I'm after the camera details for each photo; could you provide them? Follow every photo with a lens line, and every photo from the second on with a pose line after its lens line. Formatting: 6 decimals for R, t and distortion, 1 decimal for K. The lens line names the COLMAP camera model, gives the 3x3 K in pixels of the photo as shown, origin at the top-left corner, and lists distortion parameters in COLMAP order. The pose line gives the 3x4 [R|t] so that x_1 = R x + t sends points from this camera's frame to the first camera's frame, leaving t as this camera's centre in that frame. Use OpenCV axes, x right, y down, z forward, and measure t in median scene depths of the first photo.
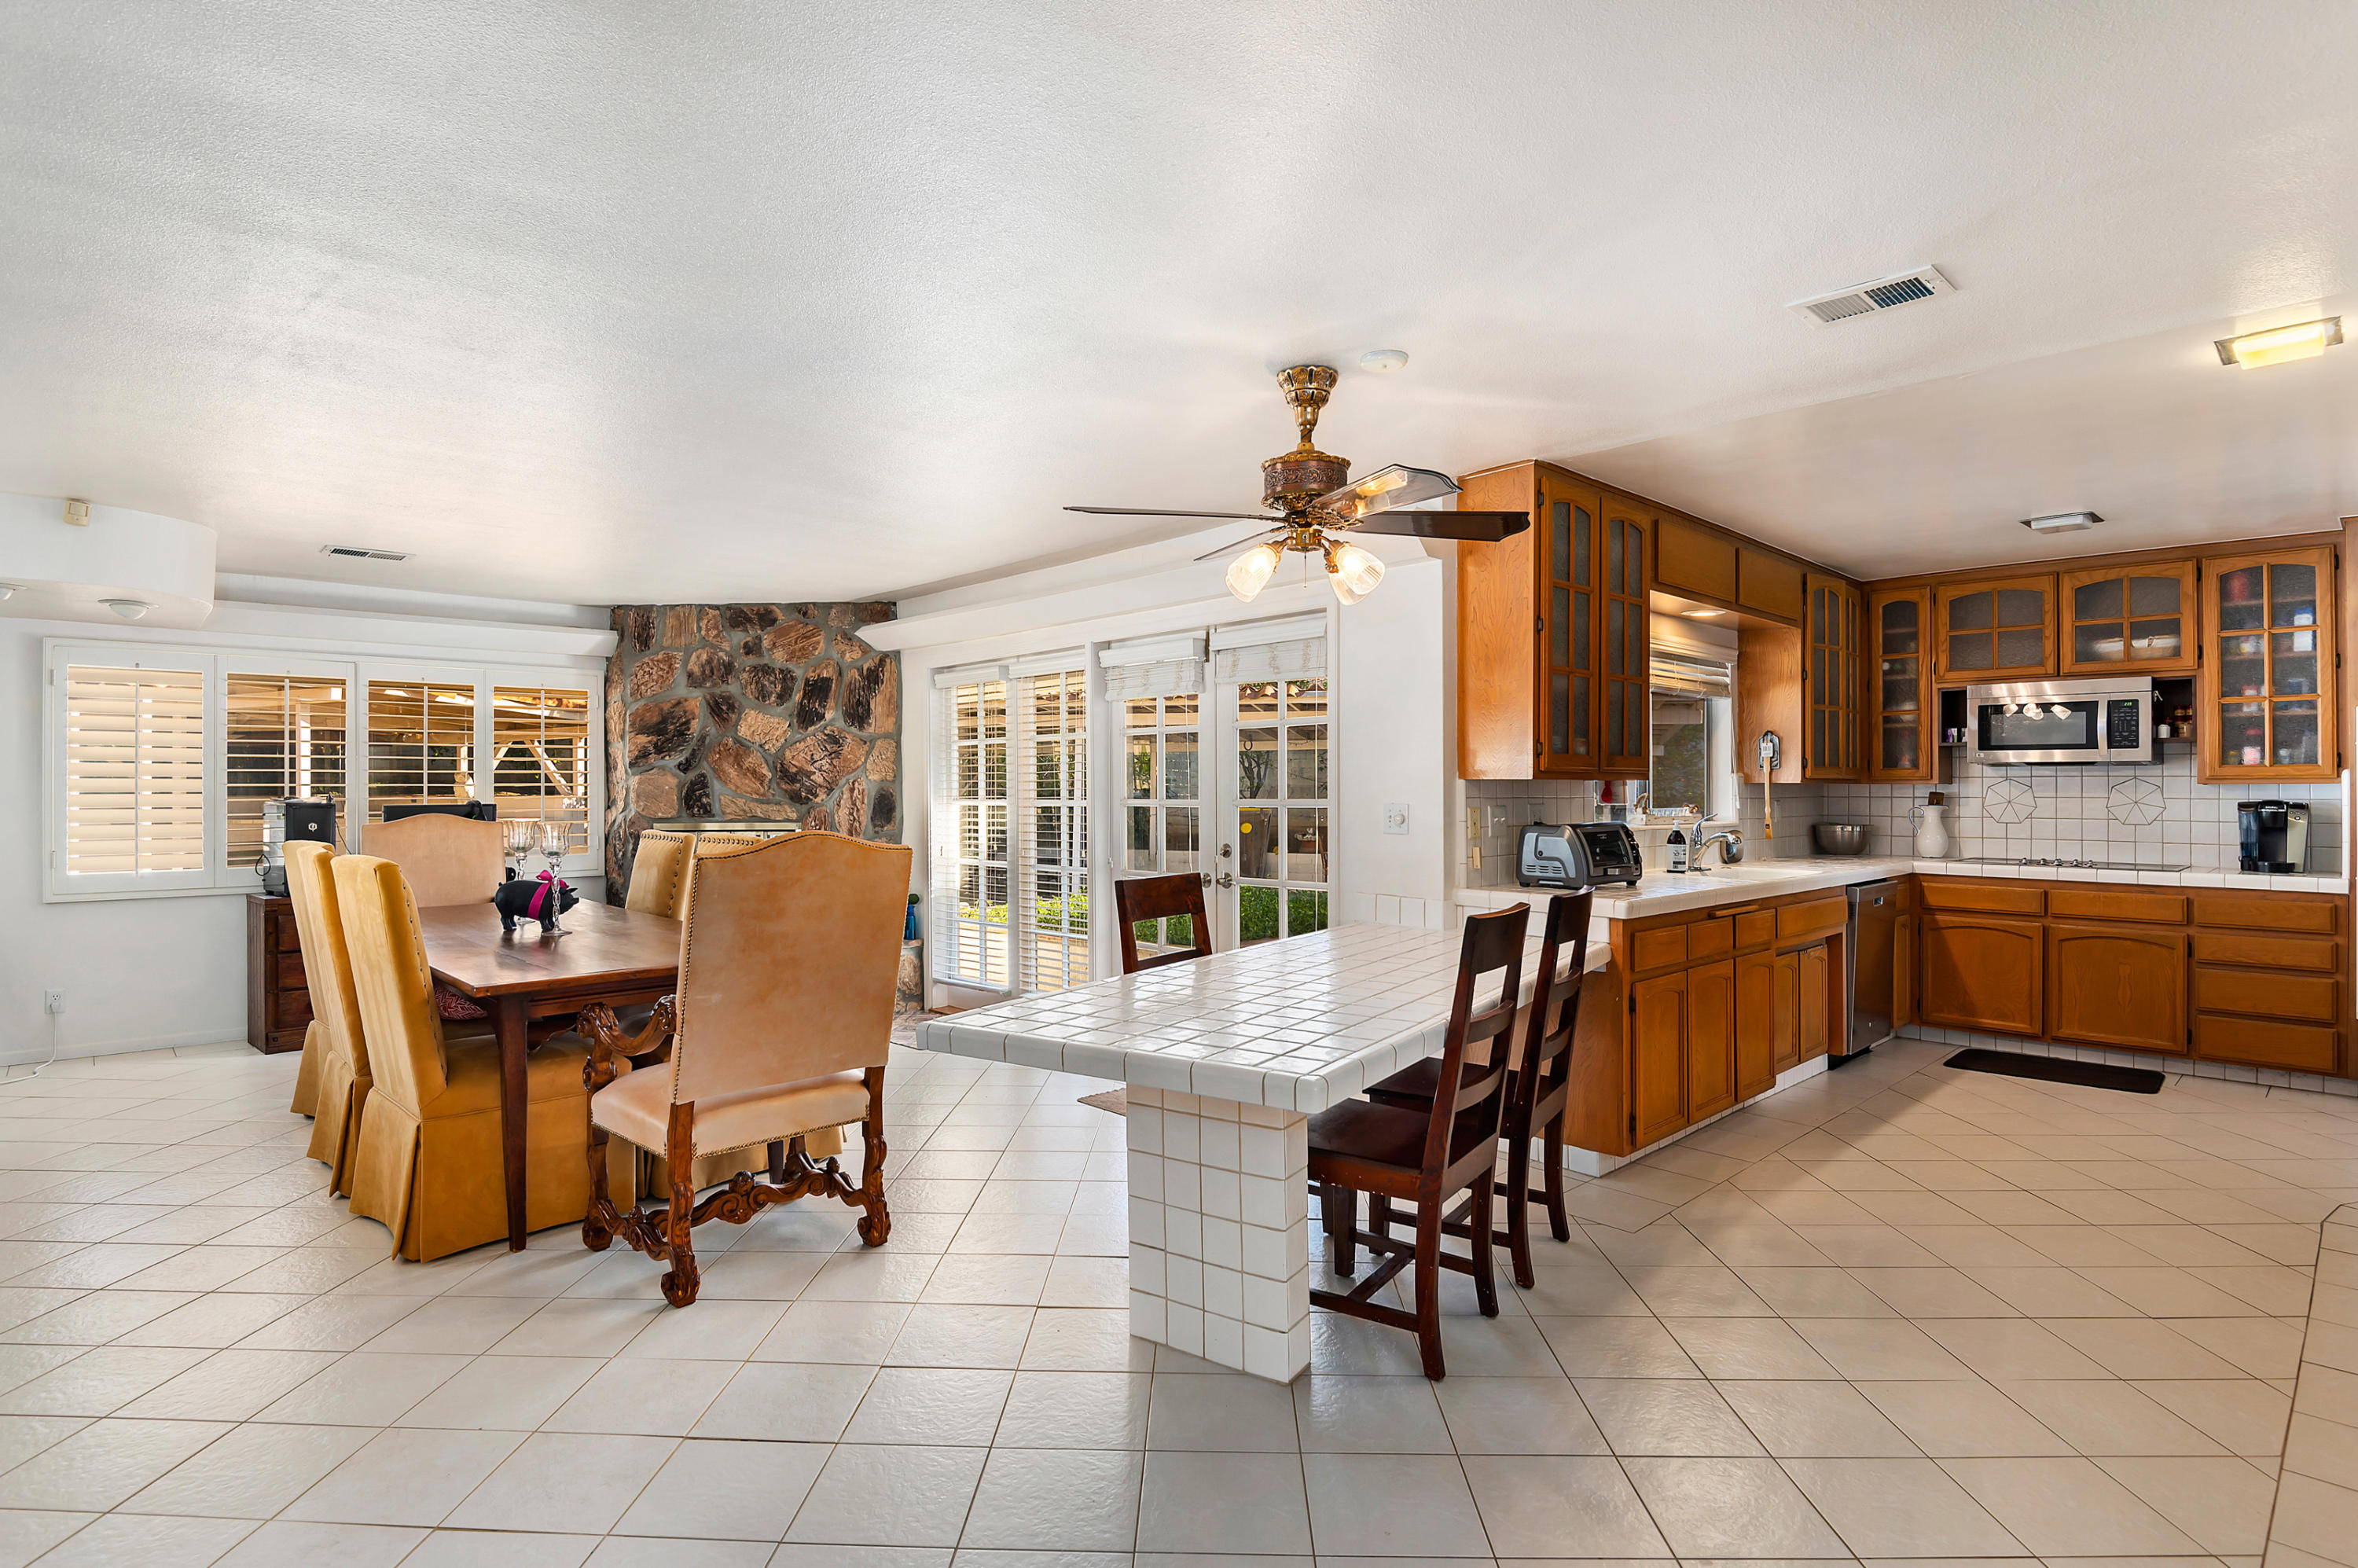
lens RADIAL K [[1204.2, 0, 1179.0], [0, 1204.2, 784.0], [0, 0, 1]] dist [0.017543, -0.022428]
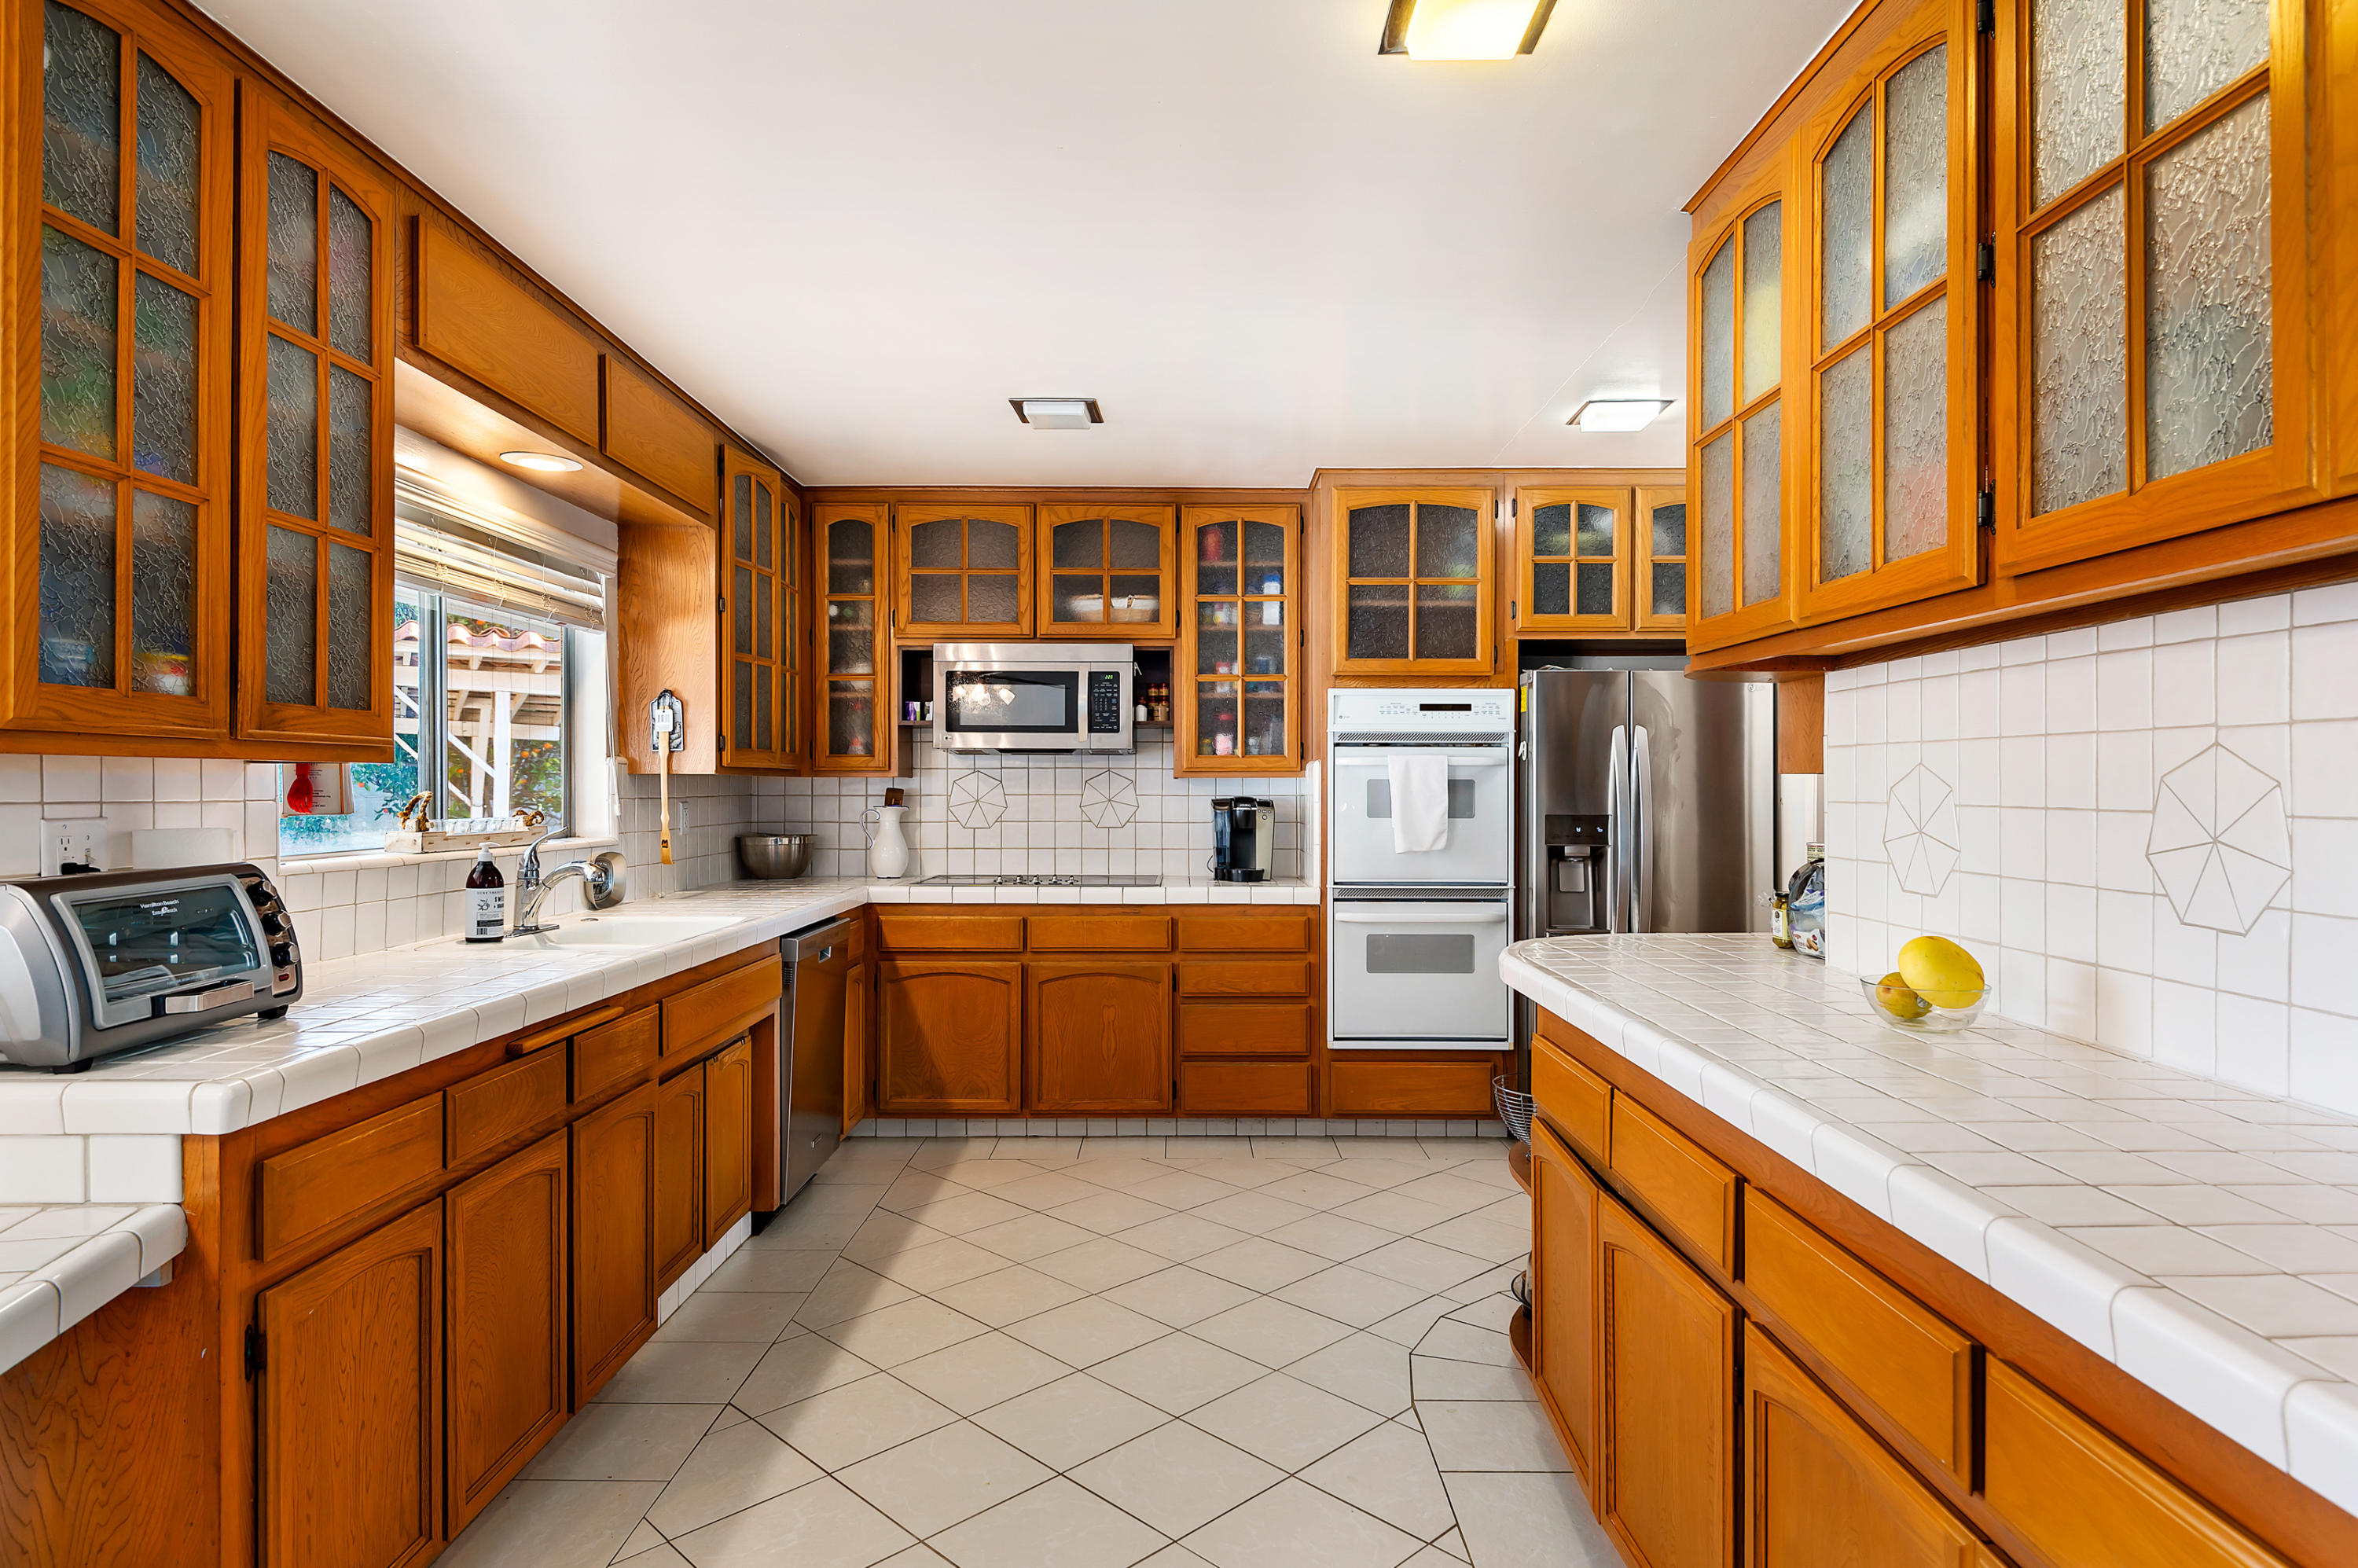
lens RADIAL K [[1204.2, 0, 1179.0], [0, 1204.2, 784.0], [0, 0, 1]] dist [0.017543, -0.022428]
pose [[0.680569, 0.001224, 0.732683, 0.233286], [-0.002777, 0.999996, 0.000909, 0.003392], [-0.732679, -0.002653, 0.680569, 0.420981]]
